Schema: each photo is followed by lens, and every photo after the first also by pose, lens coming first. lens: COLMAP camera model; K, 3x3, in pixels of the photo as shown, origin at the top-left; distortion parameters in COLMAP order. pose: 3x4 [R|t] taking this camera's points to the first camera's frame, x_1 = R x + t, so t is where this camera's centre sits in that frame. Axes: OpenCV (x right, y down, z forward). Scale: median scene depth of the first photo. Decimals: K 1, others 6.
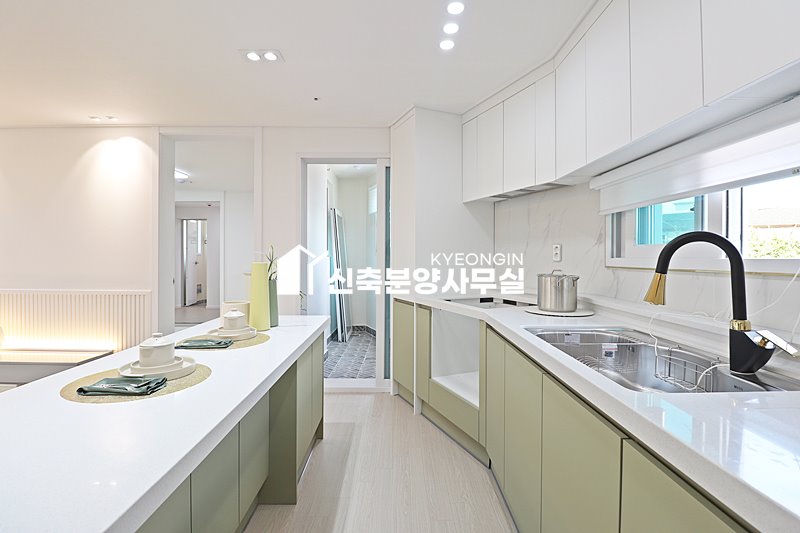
lens RADIAL K [[372.9, 0, 399.6], [0, 372.9, 261.2], [0, 0, 1]] dist [-0.008349, -0.008918]
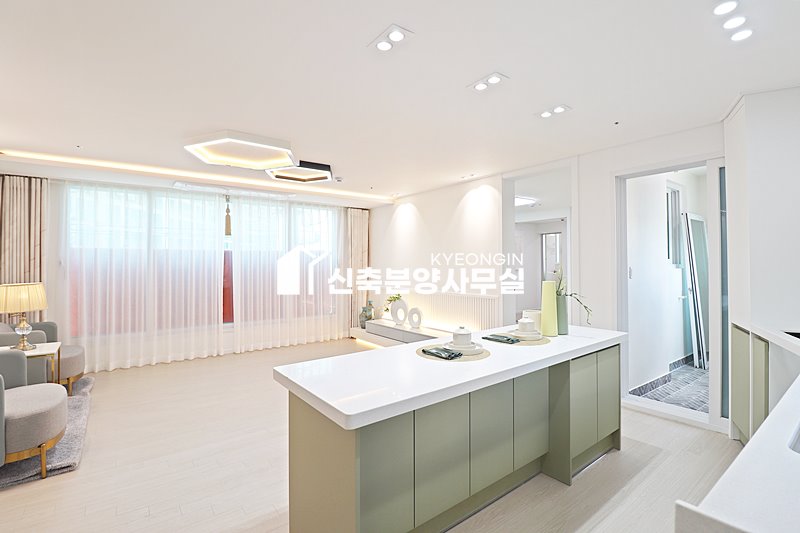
lens RADIAL K [[372.9, 0, 406.7], [0, 372.9, 260.5], [0, 0, 1]] dist [-0.008349, -0.008918]
pose [[0.607740, -0.014133, -0.794010, 0.197646], [0.000507, 0.999848, -0.017409, -0.026743], [0.794136, 0.010178, 0.607655, -0.081211]]
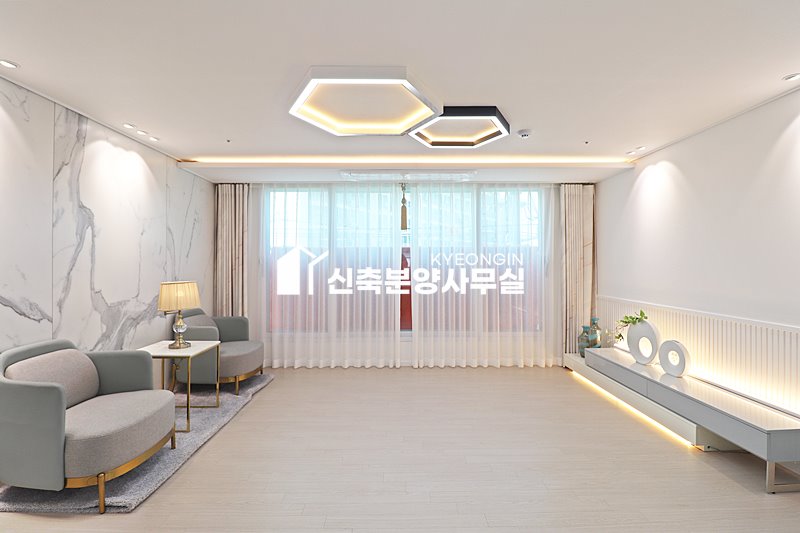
lens RADIAL K [[372.9, 0, 398.4], [0, 372.9, 260.6], [0, 0, 1]] dist [-0.008349, -0.008918]
pose [[0.003199, -0.010830, -0.999936, -0.154773], [-0.006914, 0.999917, -0.010852, -0.032417], [0.999971, 0.006948, 0.003124, 0.250783]]
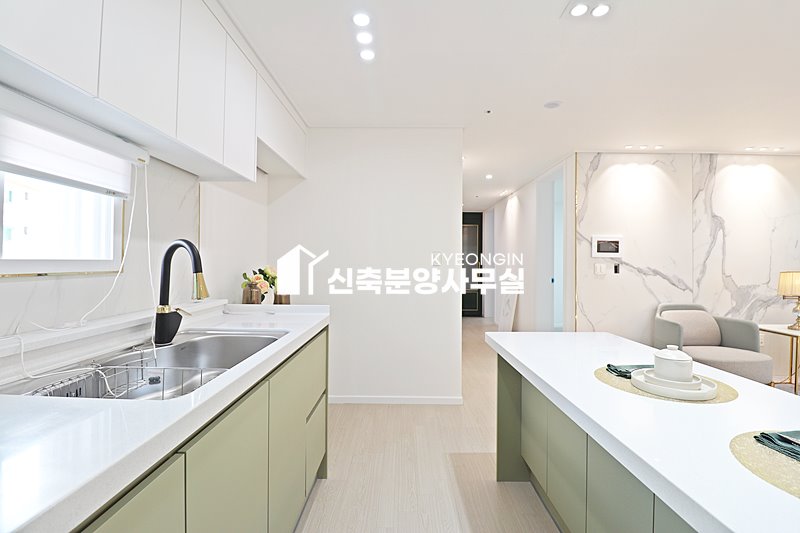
lens RADIAL K [[372.9, 0, 403.9], [0, 372.9, 261.0], [0, 0, 1]] dist [-0.008349, -0.008918]
pose [[-0.999929, -0.009436, 0.007243, 0.010758], [-0.009431, 0.999955, 0.000696, -0.004308], [-0.007249, 0.000628, -0.999974, 0.730639]]
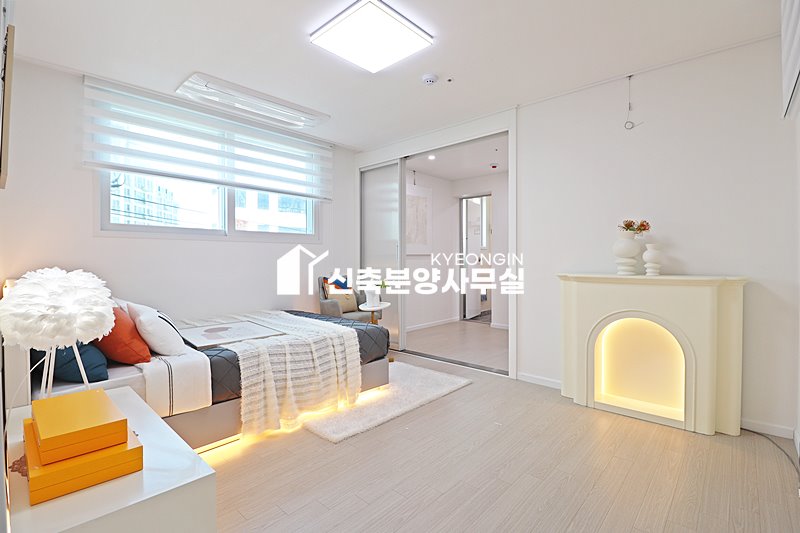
lens RADIAL K [[372.9, 0, 406.0], [0, 372.9, 265.1], [0, 0, 1]] dist [-0.008349, -0.008918]
pose [[0.746848, 0.005689, -0.664970, -0.503596], [-0.002446, 0.999980, 0.005807, 0.033262], [0.664990, -0.002710, 0.746847, 1.063039]]
